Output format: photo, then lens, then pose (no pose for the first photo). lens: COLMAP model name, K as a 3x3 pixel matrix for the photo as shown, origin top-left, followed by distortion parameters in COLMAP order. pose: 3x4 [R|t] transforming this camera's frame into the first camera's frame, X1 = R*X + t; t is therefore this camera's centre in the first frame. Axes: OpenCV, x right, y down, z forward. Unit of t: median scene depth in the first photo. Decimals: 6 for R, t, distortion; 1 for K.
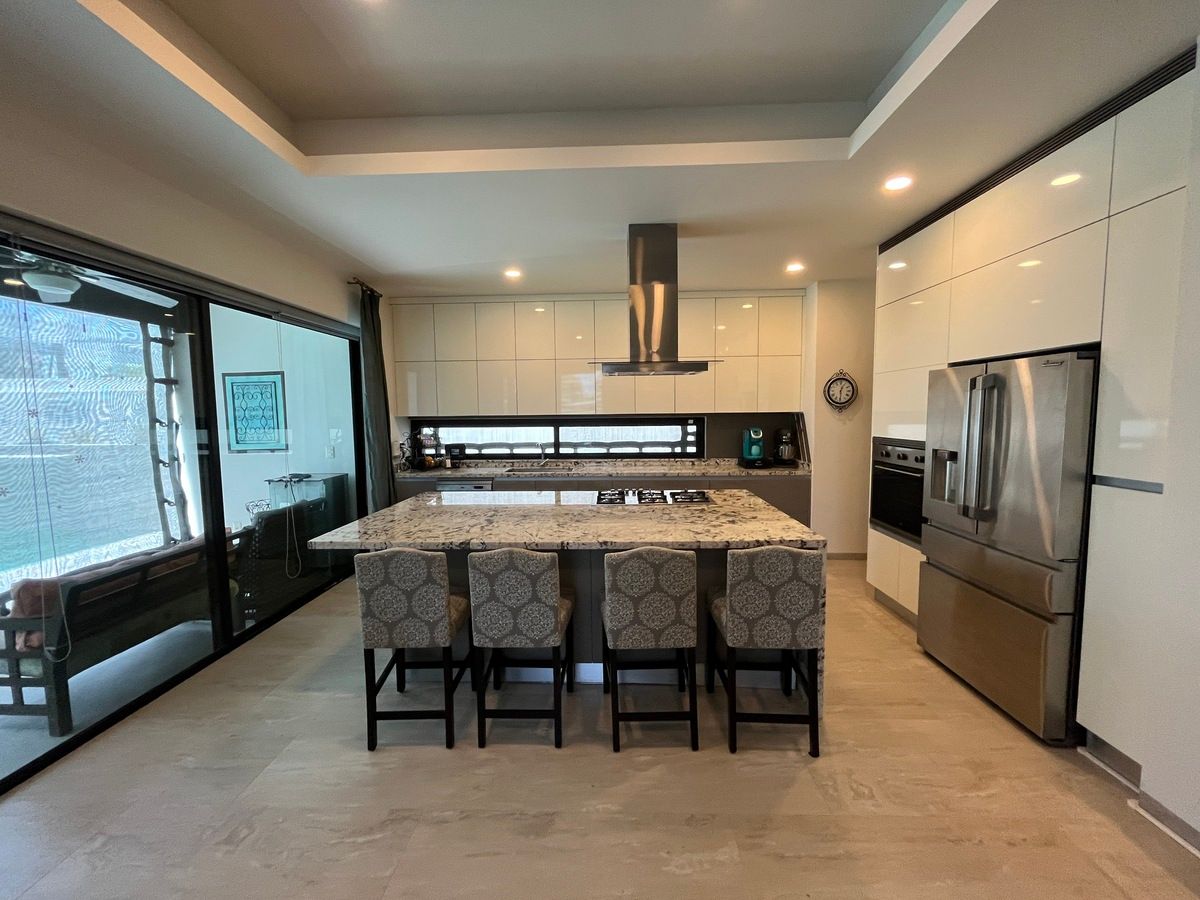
lens RADIAL K [[485.3, 0, 600.0], [0, 485.3, 450.0], [0, 0, 1]] dist [-0.001058, 0.000134]
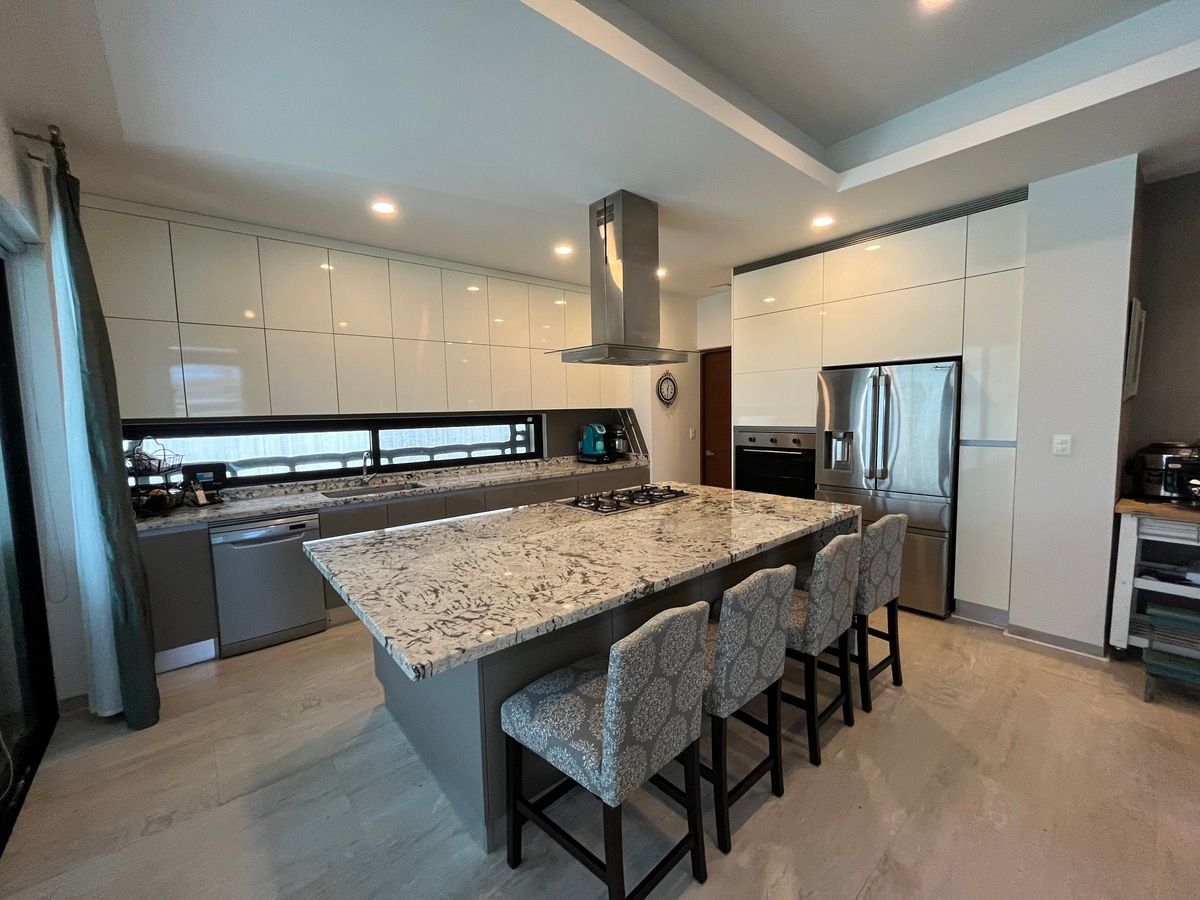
lens RADIAL K [[483.2, 0, 600.0], [0, 483.2, 450.0], [0, 0, 1]] dist [-0.007740, 0.000035]
pose [[0.741748, -0.061186, 0.667882, -0.335617], [0.066580, 0.997628, 0.017451, -0.007650], [-0.667365, 0.031523, 0.744063, 0.228437]]
